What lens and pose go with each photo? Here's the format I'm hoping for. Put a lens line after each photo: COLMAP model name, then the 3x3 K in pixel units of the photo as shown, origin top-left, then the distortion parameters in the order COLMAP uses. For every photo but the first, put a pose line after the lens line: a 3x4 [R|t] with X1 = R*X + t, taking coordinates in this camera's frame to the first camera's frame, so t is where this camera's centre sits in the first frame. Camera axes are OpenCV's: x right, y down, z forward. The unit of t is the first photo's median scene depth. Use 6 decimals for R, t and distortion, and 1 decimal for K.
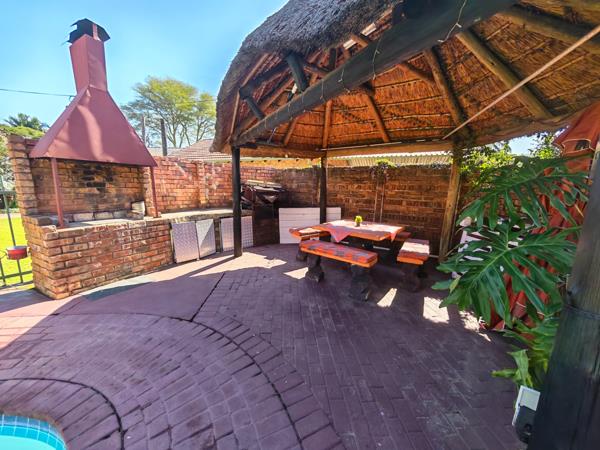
lens RADIAL K [[224.3, 0, 300.0], [0, 224.3, 225.0], [0, 0, 1]] dist [0.000030, -0.000112]
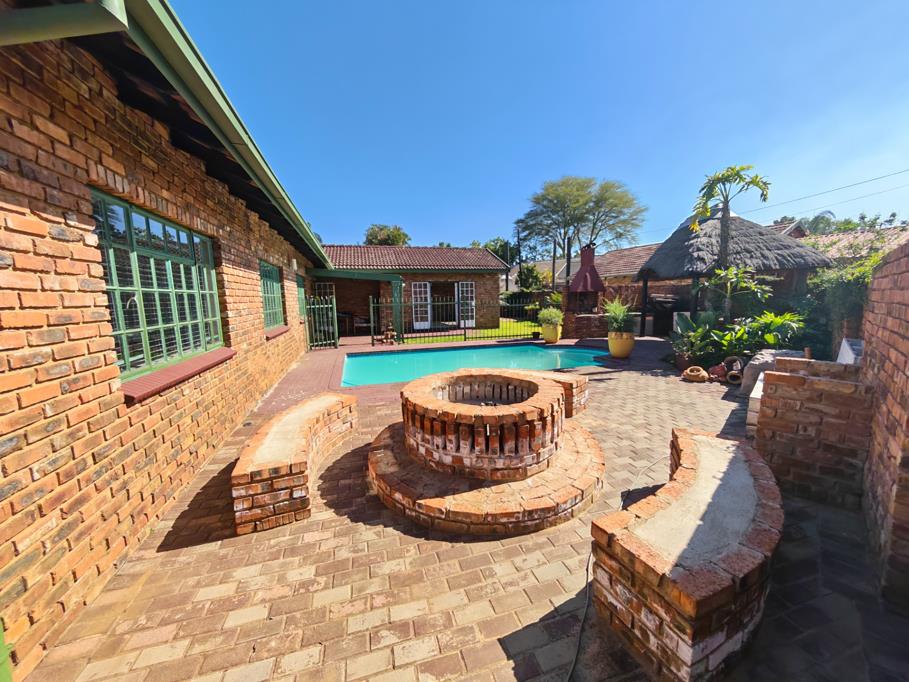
lens RADIAL K [[339.8, 0, 454.5], [0, 339.8, 341.0], [0, 0, 1]] dist [0.000030, -0.000112]
pose [[0.720103, 0.052560, -0.691873, 0.691122], [-0.084013, 0.996395, -0.011747, 0.429079], [0.688762, 0.066585, 0.721923, -2.633154]]
